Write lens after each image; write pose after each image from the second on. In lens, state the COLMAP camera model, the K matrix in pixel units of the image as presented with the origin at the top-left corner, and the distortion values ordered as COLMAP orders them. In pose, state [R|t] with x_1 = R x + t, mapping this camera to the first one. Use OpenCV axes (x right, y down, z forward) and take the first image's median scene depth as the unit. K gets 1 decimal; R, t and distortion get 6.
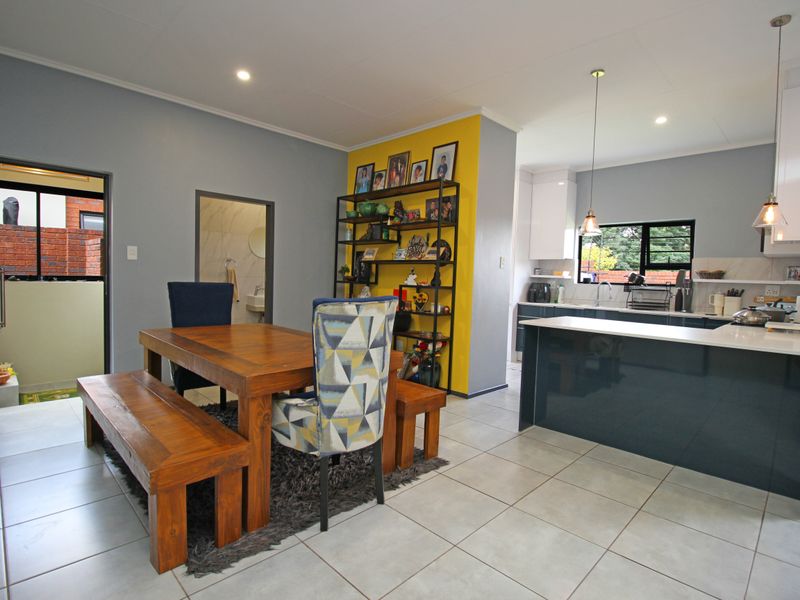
lens RADIAL K [[416.2, 0, 410.0], [0, 416.2, 295.5], [0, 0, 1]] dist [-0.013953, 0.001158]
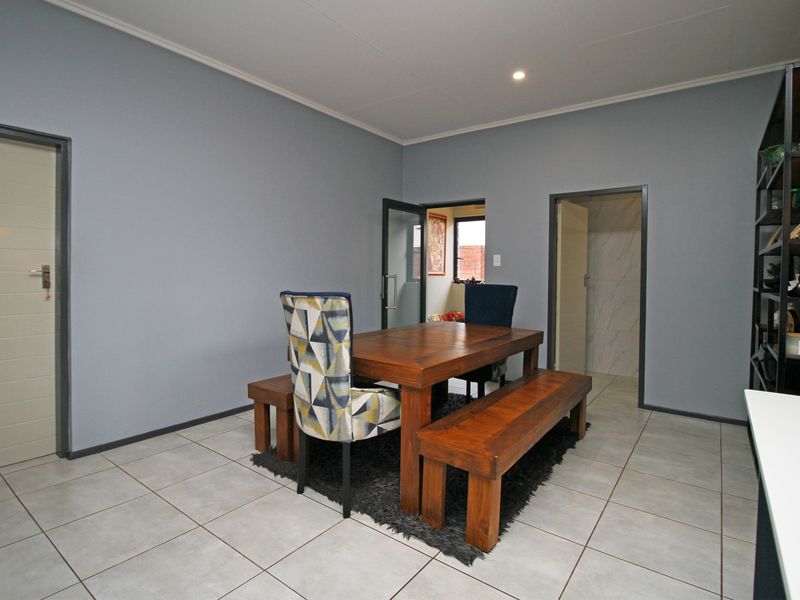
lens RADIAL K [[416.2, 0, 365.2], [0, 416.2, 275.6], [0, 0, 1]] dist [-0.013953, 0.001158]
pose [[0.114976, -0.017339, -0.993217, 0.948210], [-0.056142, 0.998136, -0.023924, -0.019795], [0.991781, 0.058512, 0.113788, 0.990033]]
